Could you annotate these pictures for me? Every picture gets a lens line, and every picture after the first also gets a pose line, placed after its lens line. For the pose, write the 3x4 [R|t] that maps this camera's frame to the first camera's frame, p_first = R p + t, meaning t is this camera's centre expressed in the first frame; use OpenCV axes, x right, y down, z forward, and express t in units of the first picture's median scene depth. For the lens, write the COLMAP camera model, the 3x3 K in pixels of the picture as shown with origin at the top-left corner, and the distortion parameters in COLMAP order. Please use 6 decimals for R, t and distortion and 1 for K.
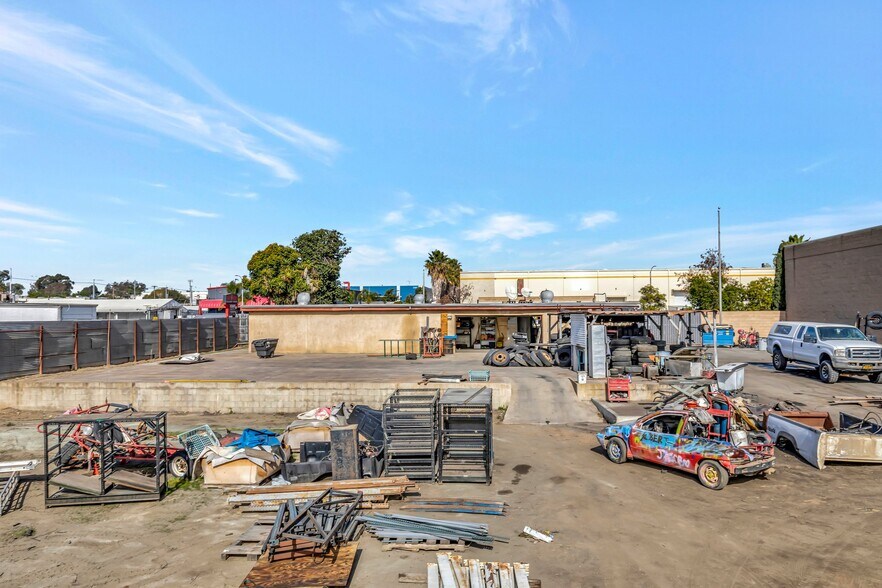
lens RADIAL K [[619.0, 0, 442.2], [0, 619.0, 299.1], [0, 0, 1]] dist [-0.001483, -0.001675]
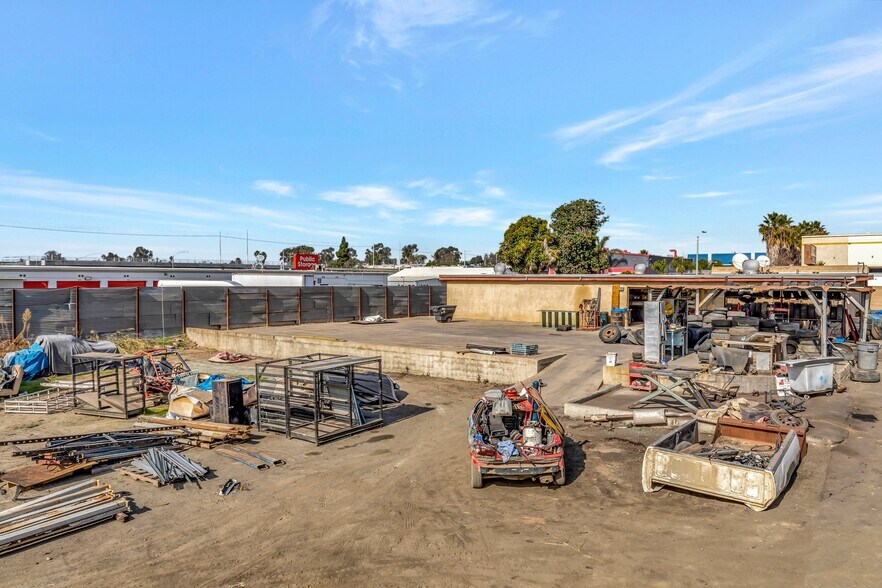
lens RADIAL K [[607.6, 0, 455.2], [0, 607.6, 292.5], [0, 0, 1]] dist [-0.000818, -0.000446]
pose [[0.853630, 0.021663, -0.520429, 0.277029], [0.000091, 0.999129, 0.041739, -0.003770], [0.520880, -0.035677, 0.852884, 0.077075]]
